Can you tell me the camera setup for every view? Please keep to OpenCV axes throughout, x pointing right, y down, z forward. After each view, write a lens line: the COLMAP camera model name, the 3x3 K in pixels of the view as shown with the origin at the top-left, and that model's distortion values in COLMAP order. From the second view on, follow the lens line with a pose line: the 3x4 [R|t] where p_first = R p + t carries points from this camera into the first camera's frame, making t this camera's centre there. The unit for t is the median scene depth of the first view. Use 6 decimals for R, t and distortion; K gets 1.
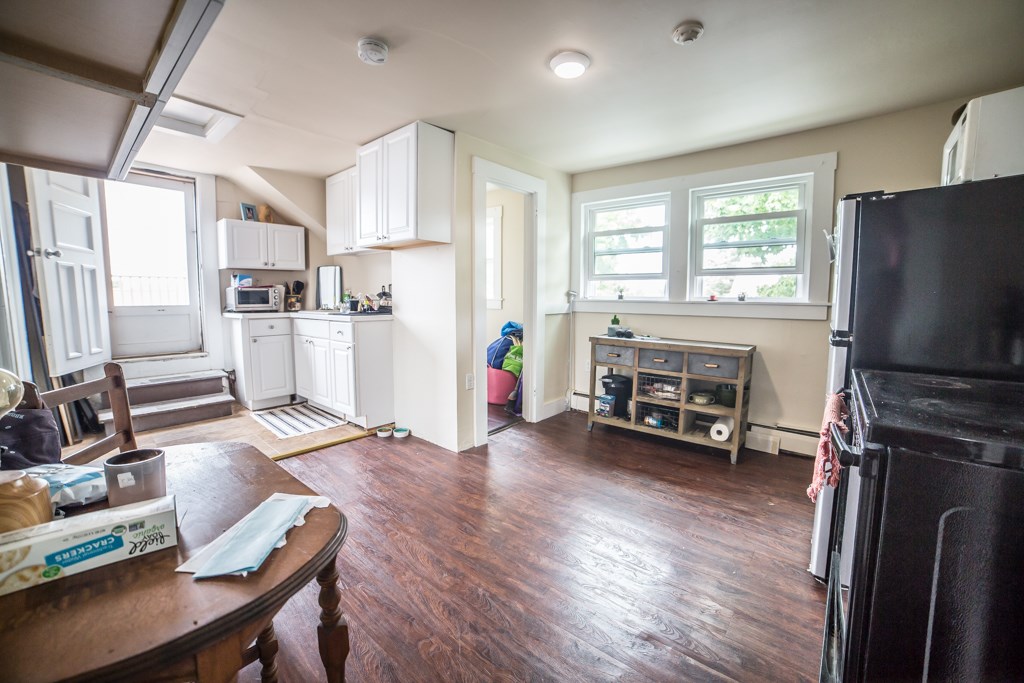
lens RADIAL K [[413.6, 0, 516.0], [0, 413.6, 334.6], [0, 0, 1]] dist [-0.115187, 0.038982]
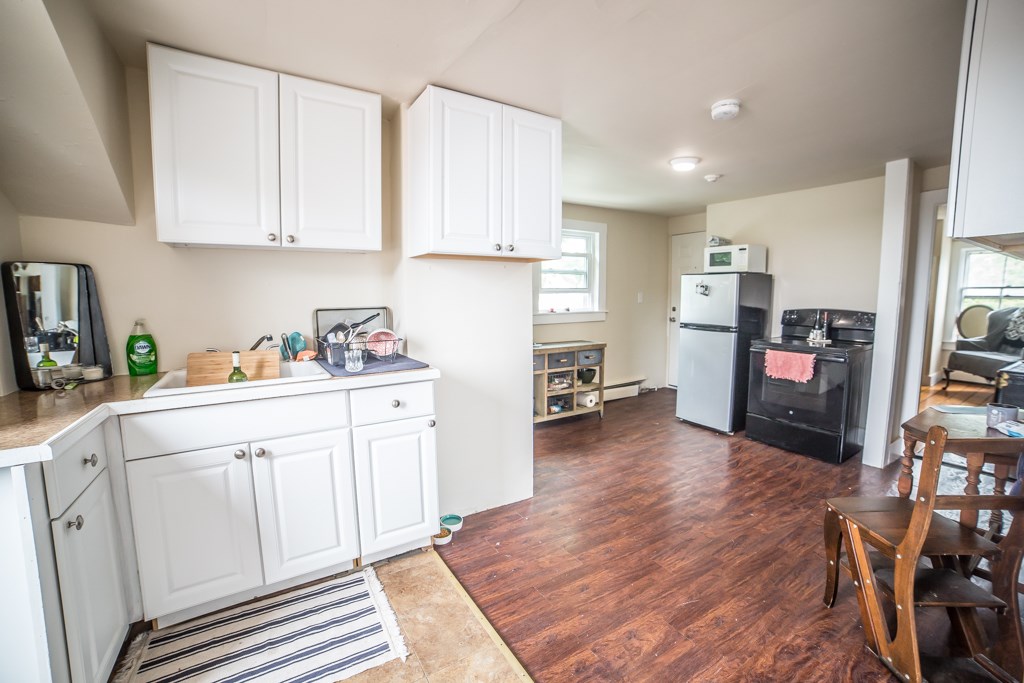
lens RADIAL K [[413.6, 0, 516.0], [0, 413.6, 334.6], [0, 0, 1]] dist [-0.115187, 0.038982]
pose [[0.312545, -0.096715, 0.944966, -0.824836], [0.095150, 0.992988, 0.070159, -0.111503], [-0.945125, 0.067985, 0.319556, 0.622131]]
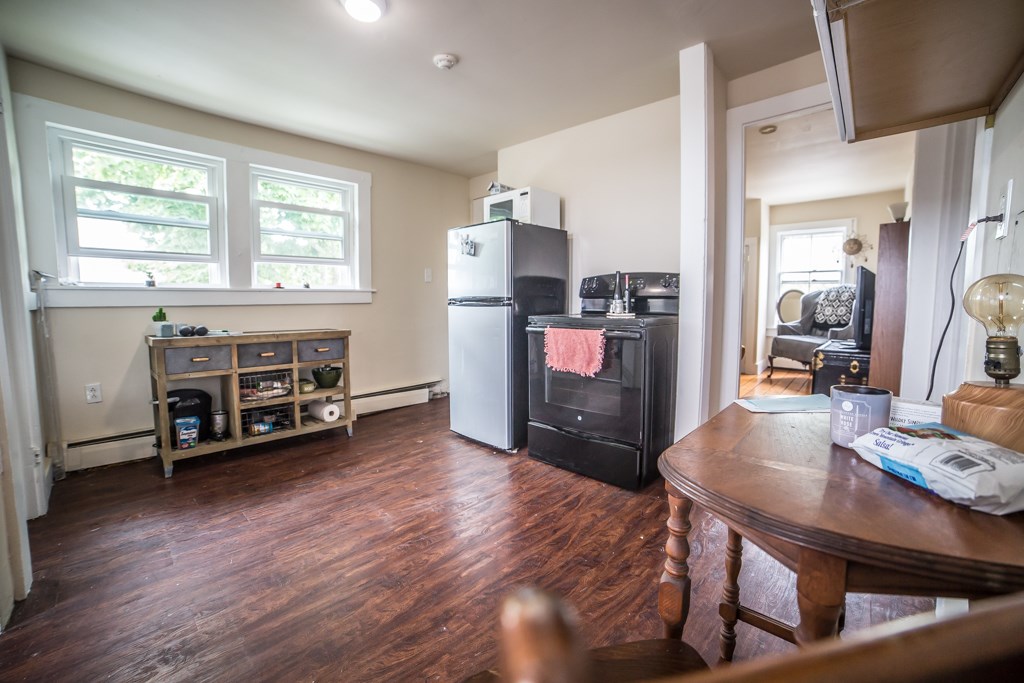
lens RADIAL K [[413.6, 0, 516.0], [0, 413.6, 334.6], [0, 0, 1]] dist [-0.115187, 0.038982]
pose [[0.043566, -0.082653, 0.995626, -0.409246], [0.095174, 0.992383, 0.078220, 0.004283], [-0.994507, 0.091349, 0.051100, 0.368870]]
